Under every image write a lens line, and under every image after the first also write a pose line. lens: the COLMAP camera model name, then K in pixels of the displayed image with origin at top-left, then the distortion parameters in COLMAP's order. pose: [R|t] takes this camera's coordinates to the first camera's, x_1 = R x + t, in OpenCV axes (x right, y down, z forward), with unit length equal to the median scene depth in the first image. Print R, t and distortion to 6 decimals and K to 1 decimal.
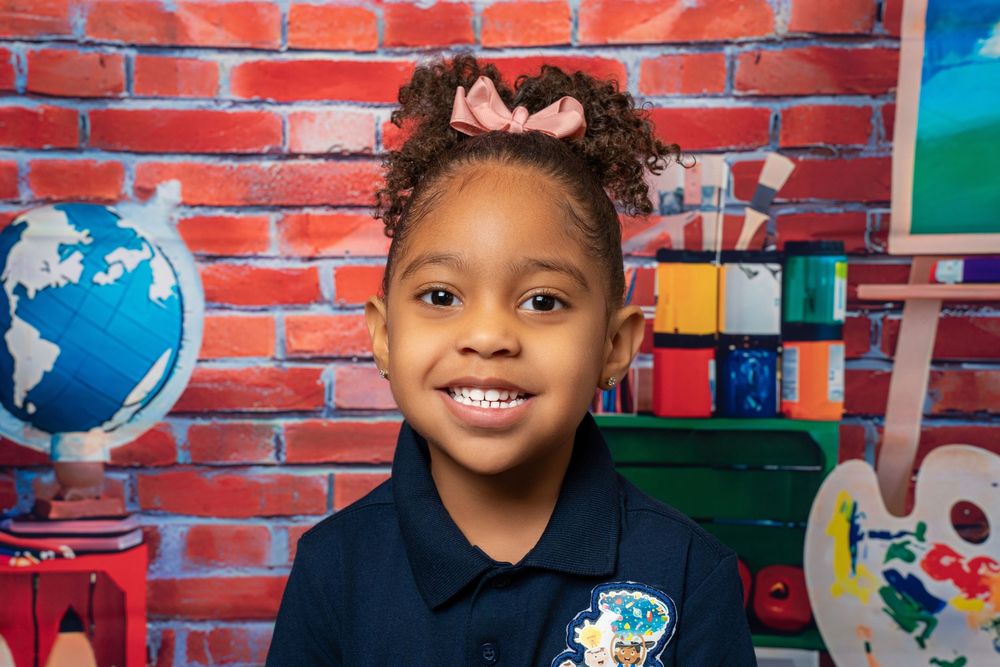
lens RADIAL K [[1261.0, 0, 497.4], [0, 1261.0, 337.4], [0, 0, 1]] dist [0.219270, 0.000000]
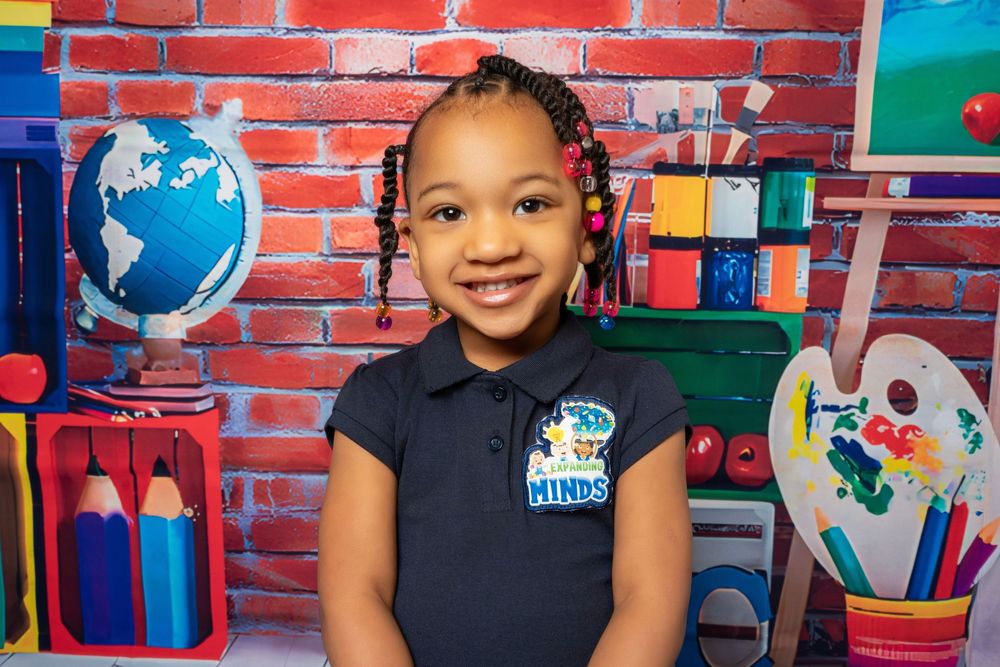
lens RADIAL K [[812.9, 0, 499.0], [0, 812.9, 331.6], [0, 0, 1]] dist [-0.029787, 0.035980]
pose [[0.999872, 0.013352, 0.008790, -0.019035], [-0.013984, 0.996984, 0.076341, 0.028663], [-0.007745, -0.076454, 0.997043, 0.254630]]
